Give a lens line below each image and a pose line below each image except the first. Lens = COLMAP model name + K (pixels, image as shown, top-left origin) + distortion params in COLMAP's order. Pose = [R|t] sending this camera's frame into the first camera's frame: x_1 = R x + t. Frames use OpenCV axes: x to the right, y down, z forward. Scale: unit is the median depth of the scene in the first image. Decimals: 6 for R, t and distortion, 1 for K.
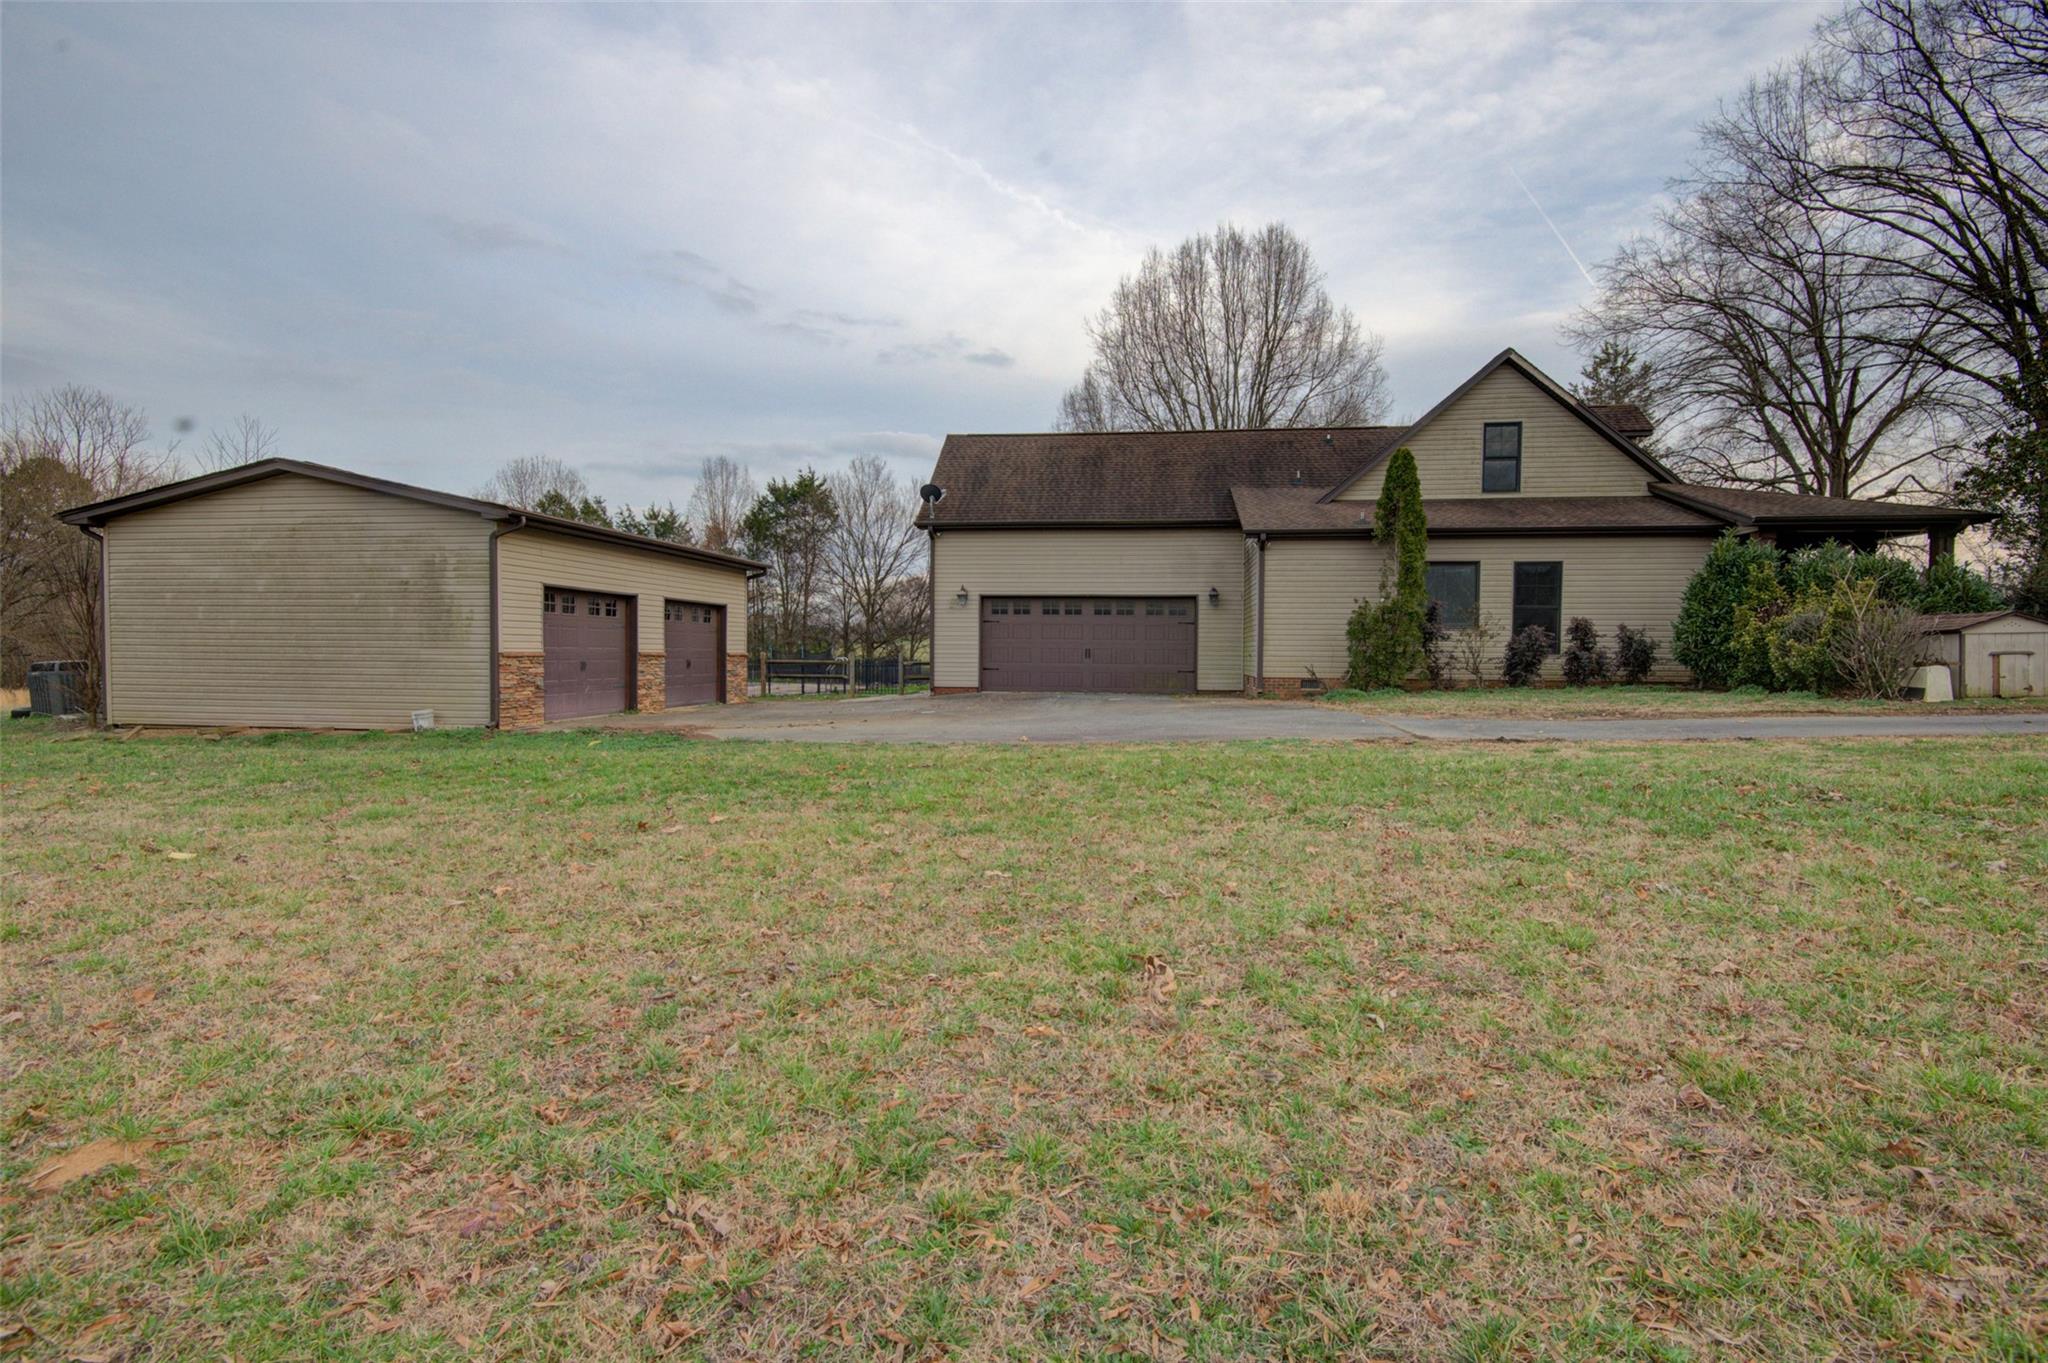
lens RADIAL K [[956.9, 0, 1040.0], [0, 956.9, 683.7], [0, 0, 1]] dist [0.005456, -0.004514]
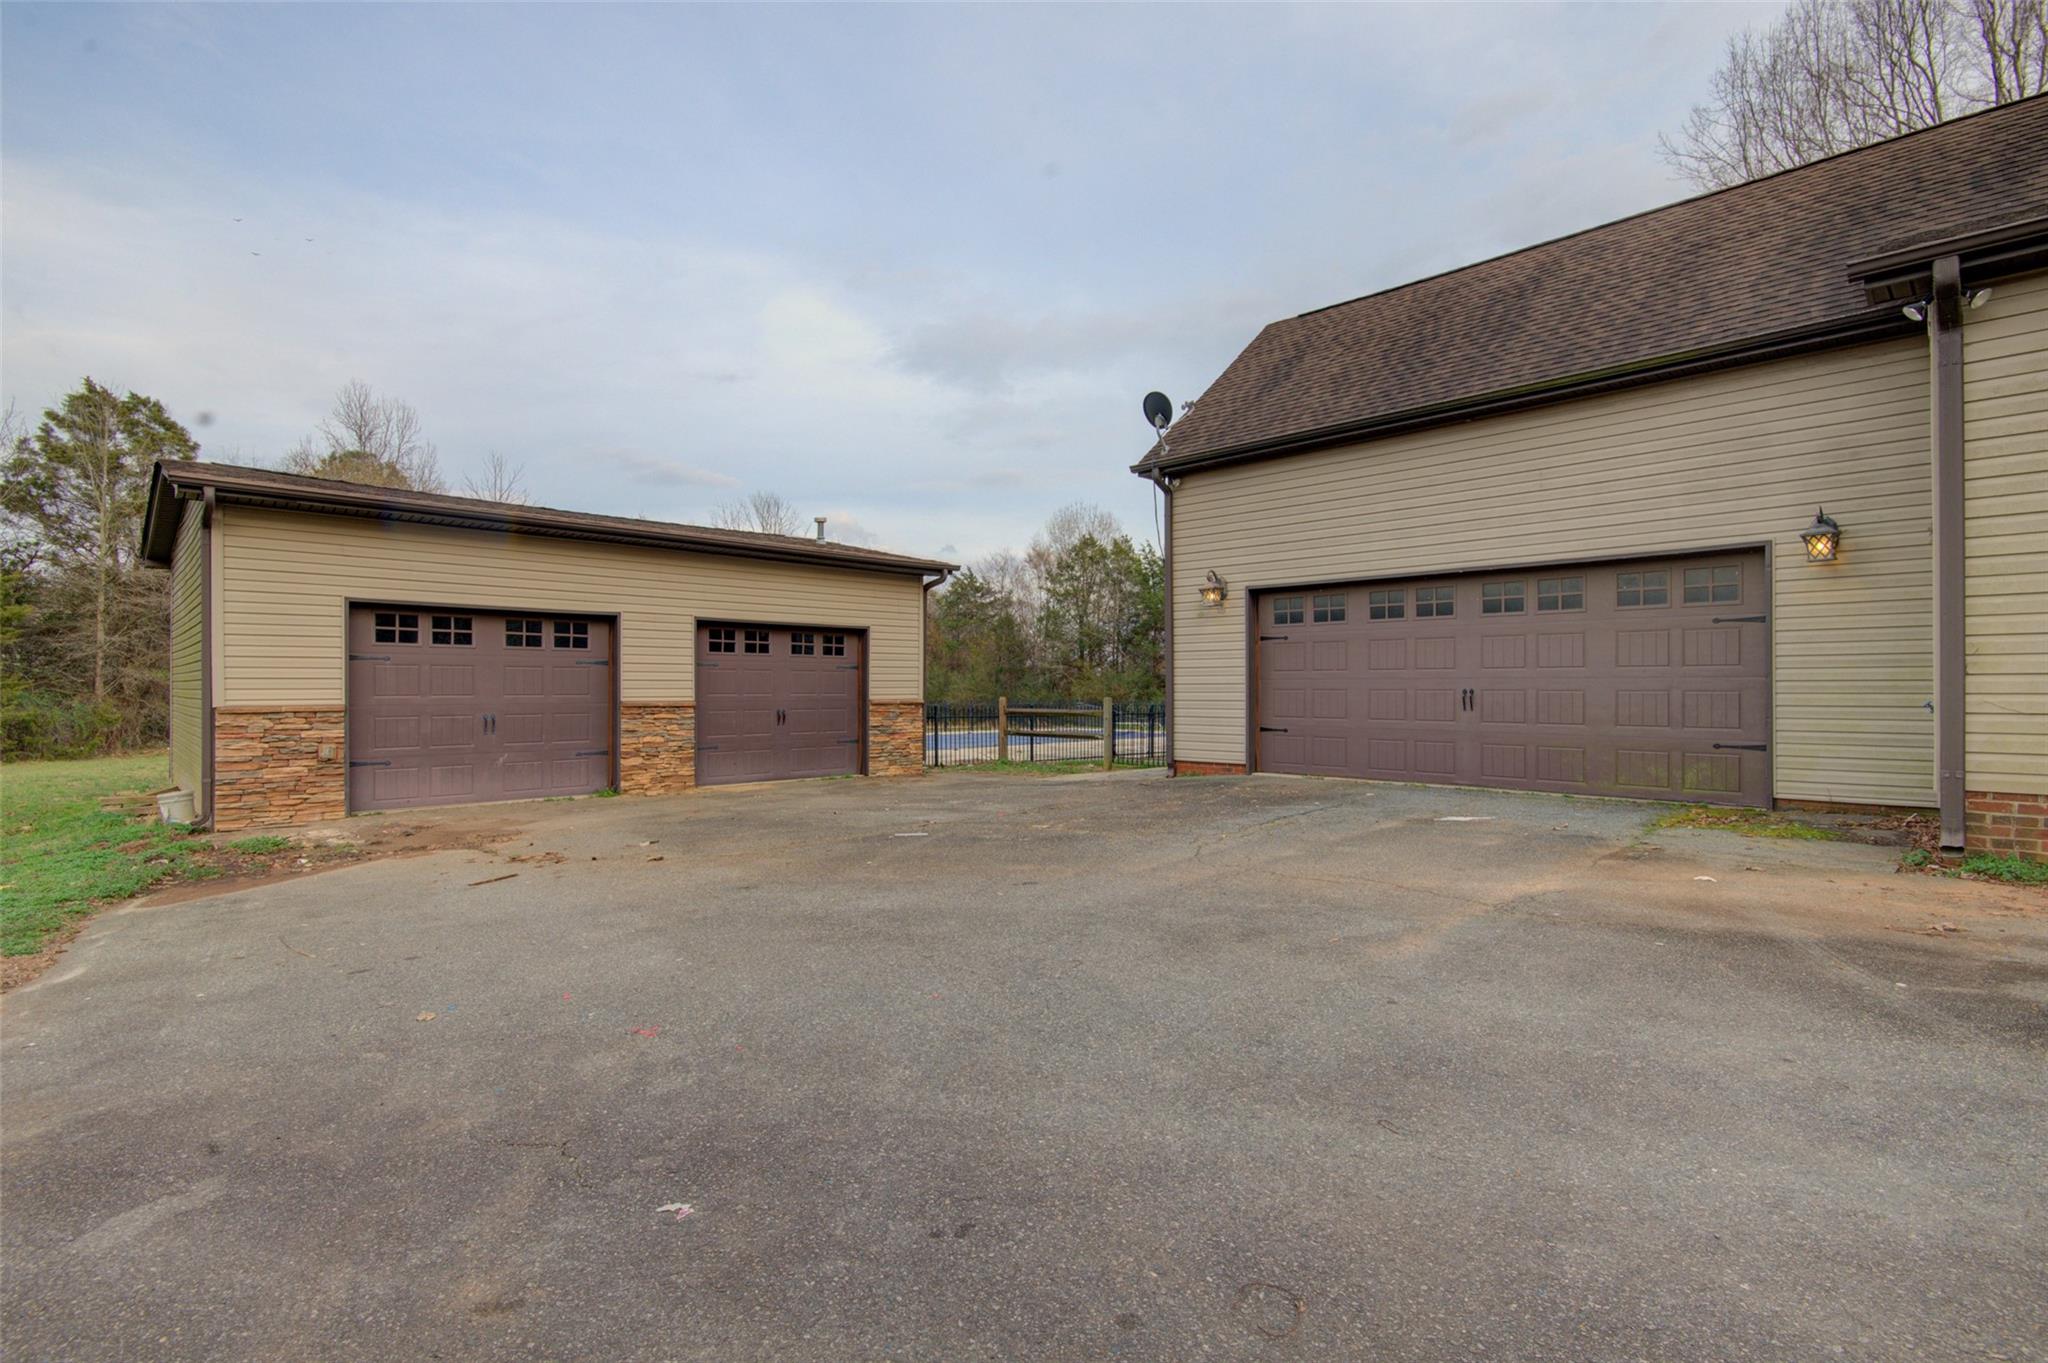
lens RADIAL K [[956.9, 0, 1022.4], [0, 956.9, 683.5], [0, 0, 1]] dist [0.005456, -0.004514]
pose [[0.797591, -0.011667, -0.603086, 0.155211], [-0.013224, 0.999234, -0.036820, -0.020235], [0.603054, 0.037343, 0.796826, 0.523065]]
